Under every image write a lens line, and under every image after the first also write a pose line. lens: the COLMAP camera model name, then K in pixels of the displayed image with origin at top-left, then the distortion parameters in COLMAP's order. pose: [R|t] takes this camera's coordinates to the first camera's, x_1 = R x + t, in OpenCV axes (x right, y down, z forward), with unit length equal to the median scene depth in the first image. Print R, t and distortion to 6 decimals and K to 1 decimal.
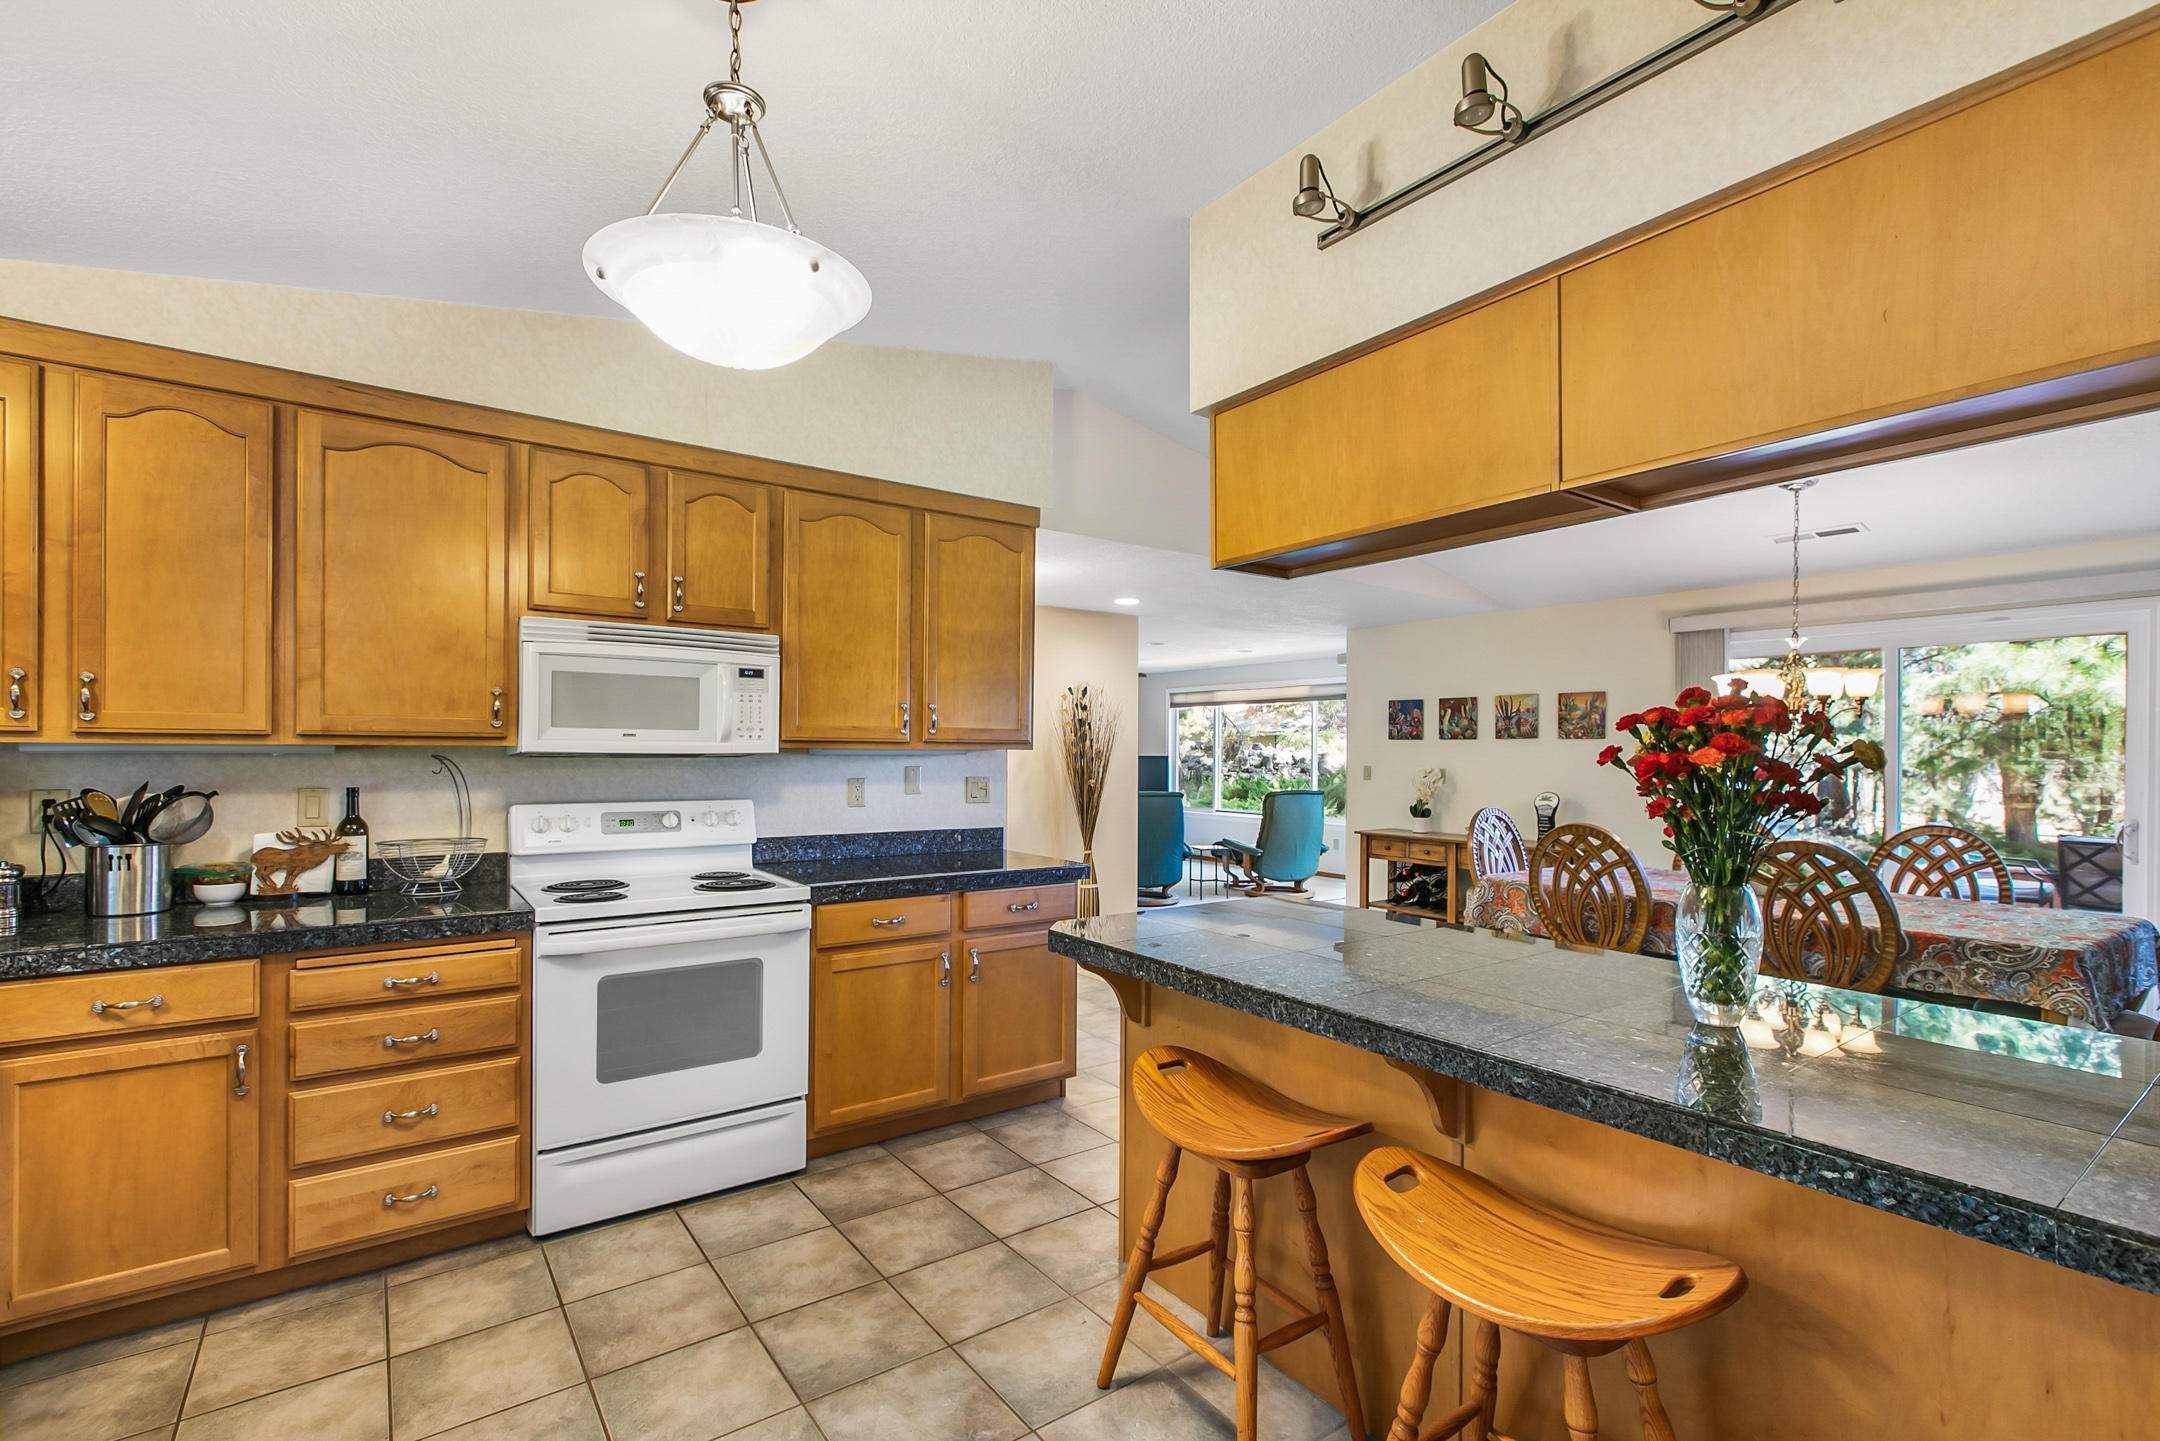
lens RADIAL K [[960.3, 0, 1069.4], [0, 960.3, 738.1], [0, 0, 1]] dist [-0.002028, 0.000984]
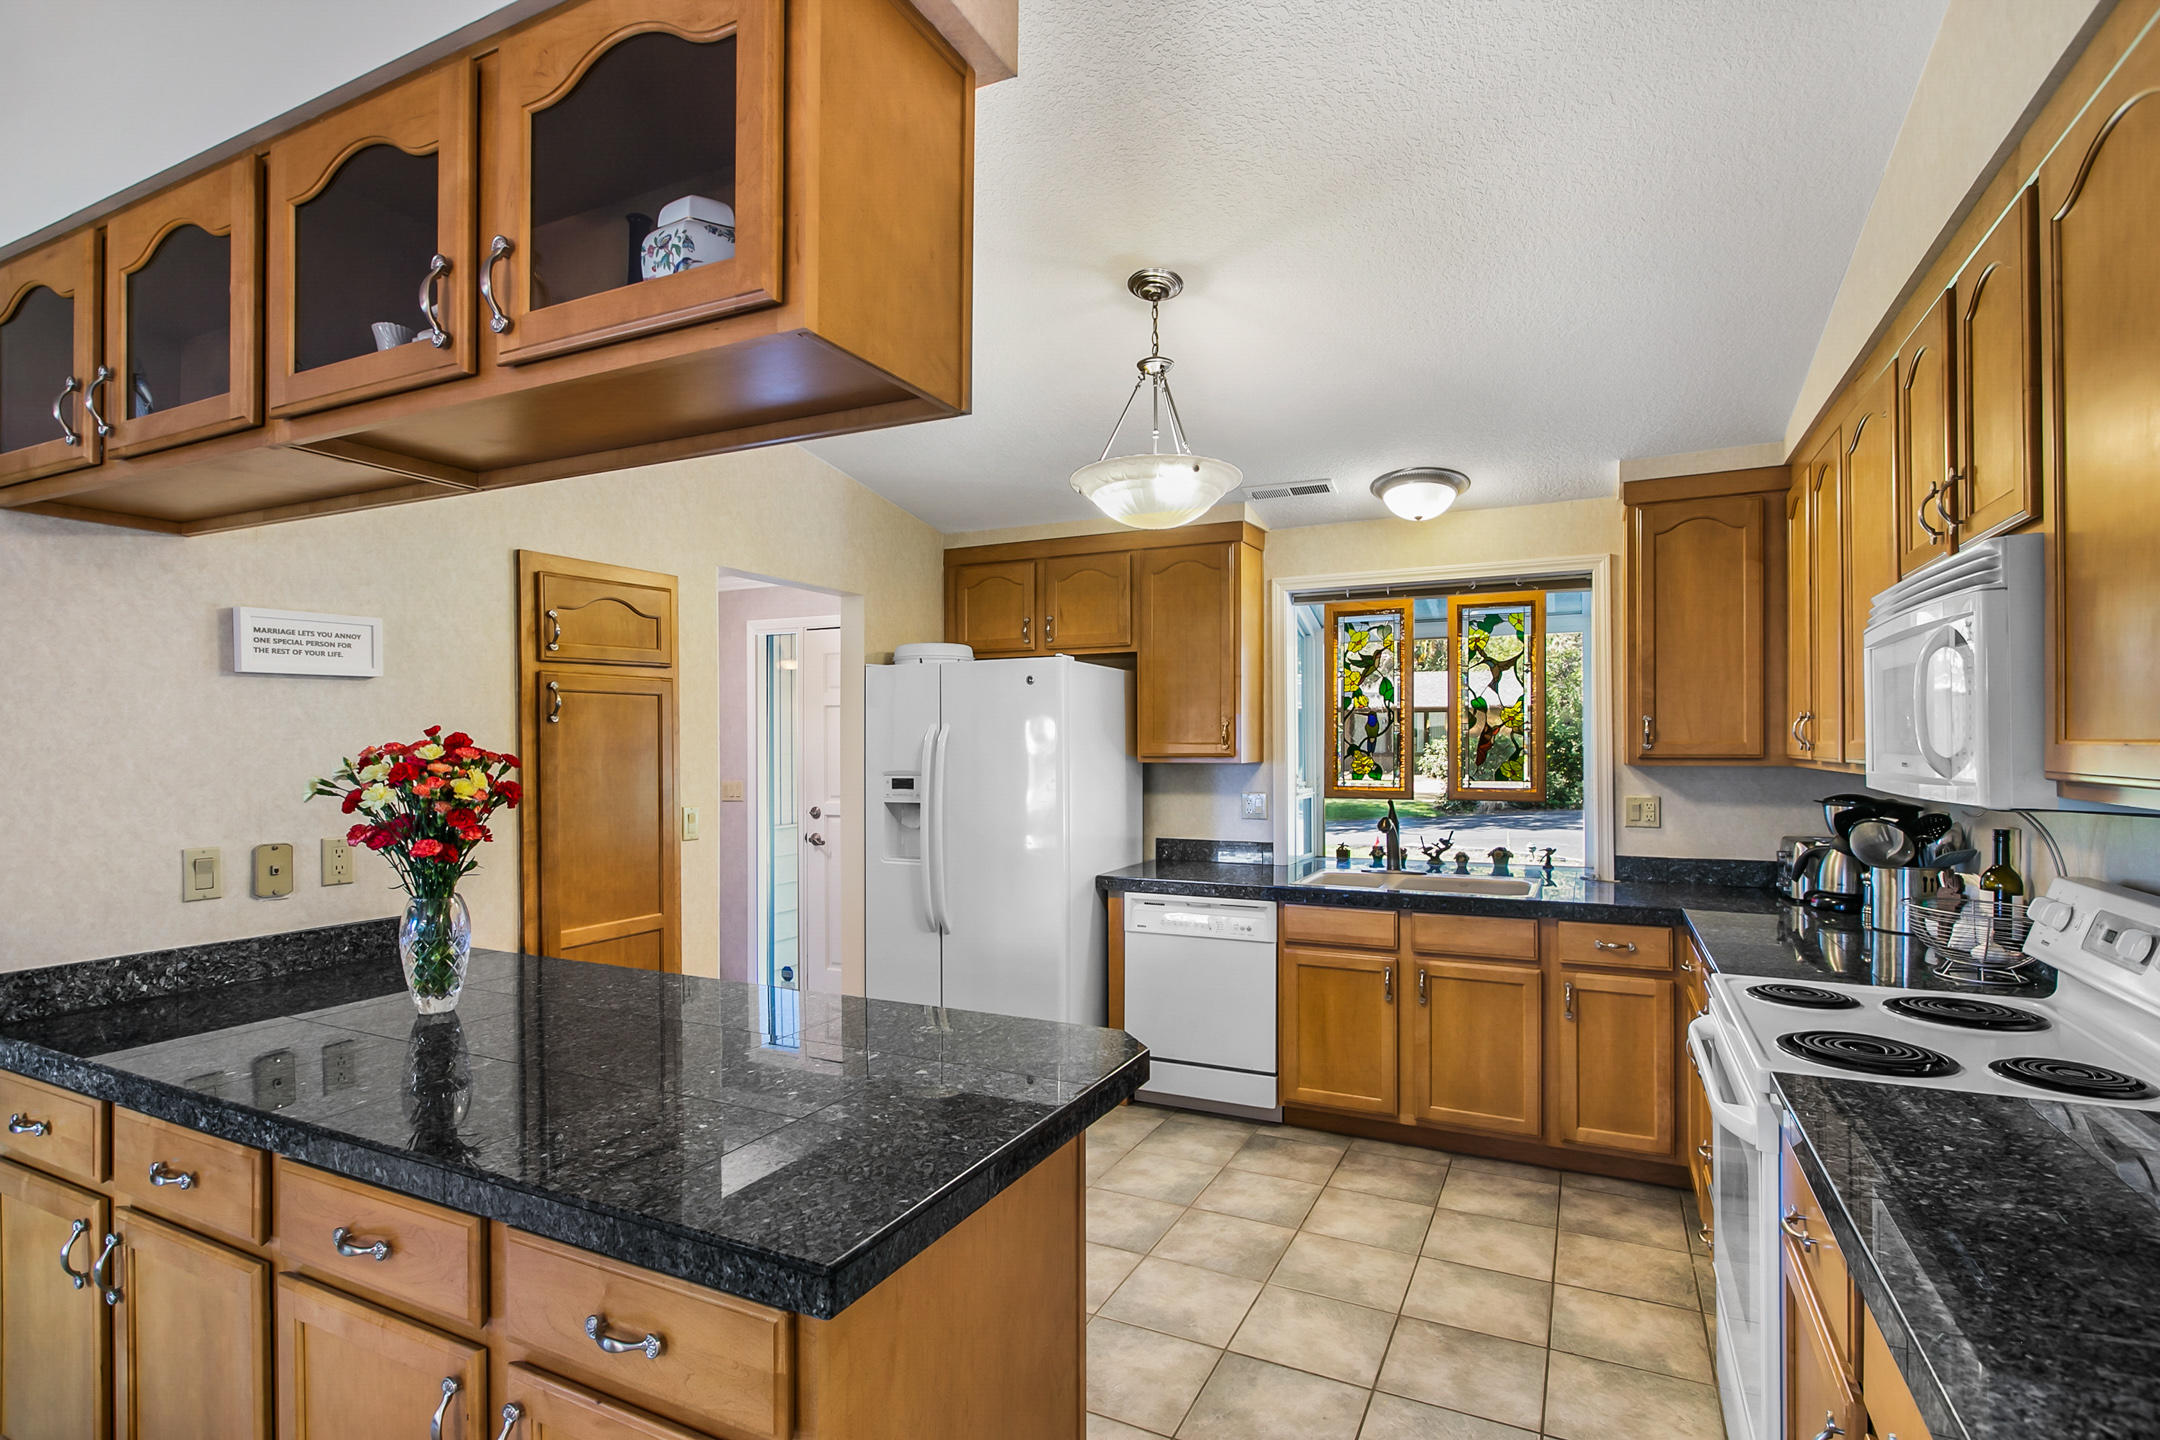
lens RADIAL K [[1021.4, 0, 1085.7], [0, 1021.4, 735.8], [0, 0, 1]] dist [-0.002939, -0.000552]
pose [[-0.876398, -0.003215, -0.481577, 0.407754], [0.005138, 0.999858, -0.016024, -0.021042], [0.481561, -0.016518, -0.876257, 1.788603]]
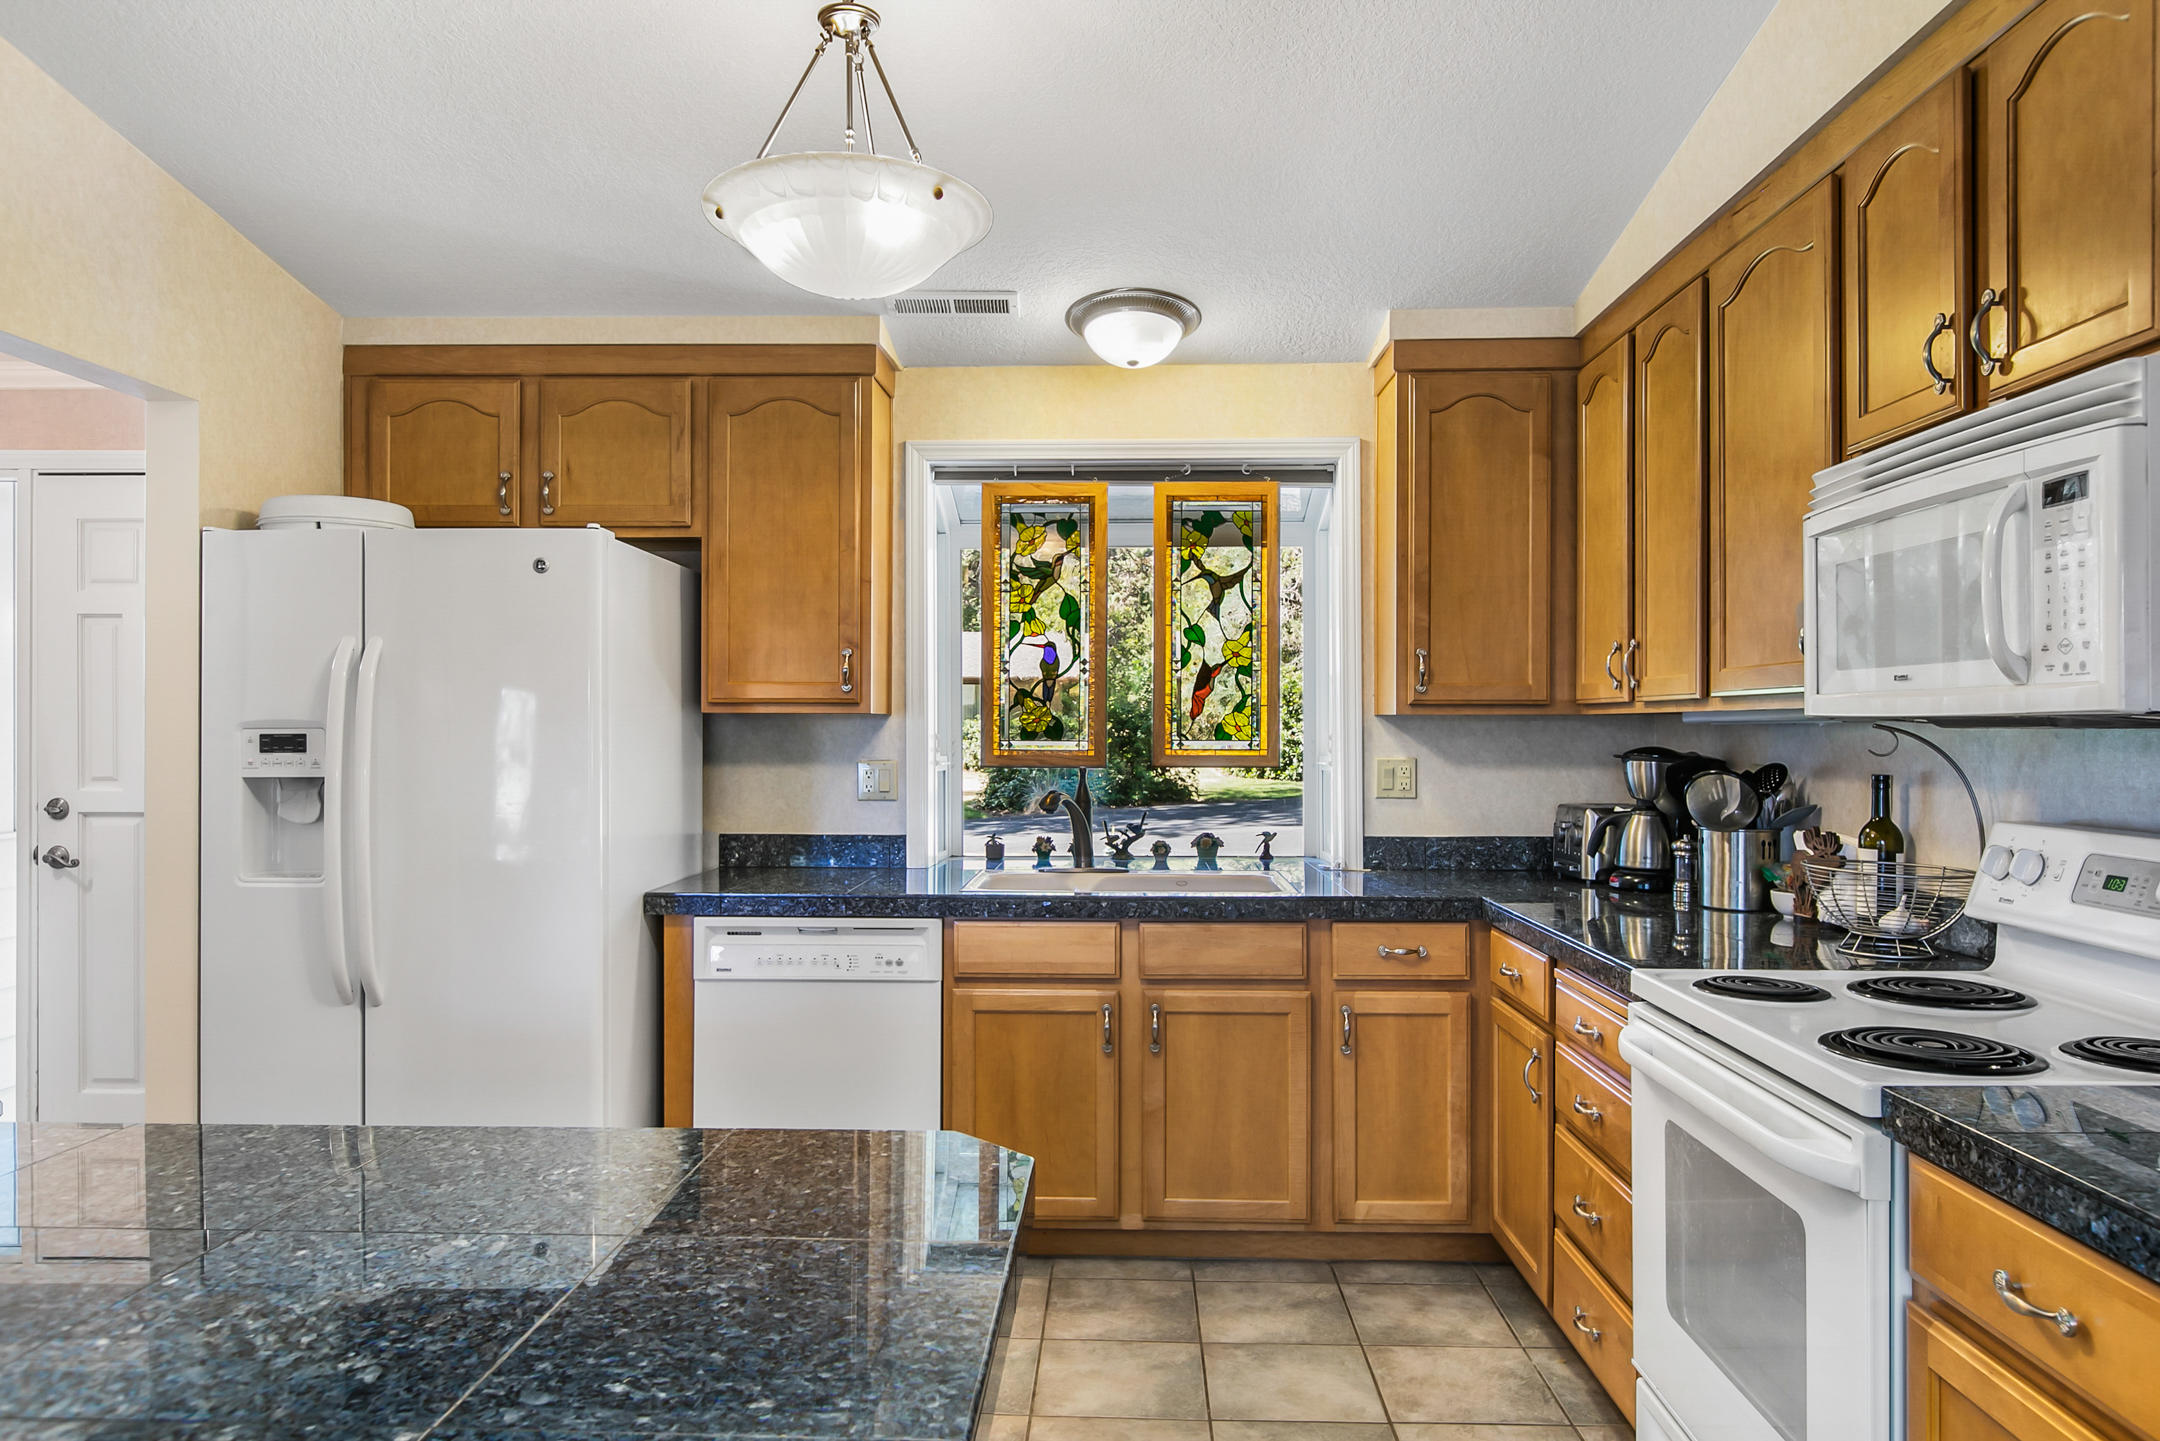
lens RADIAL K [[1389.9, 0, 1069.6], [0, 1389.9, 722.4], [0, 0, 1]] dist [0.006159, -0.002800]
pose [[-0.607906, -0.006933, -0.793978, 0.441026], [0.002489, 0.999940, -0.010636, 0.031557], [0.794005, -0.008442, -0.607853, 1.483238]]
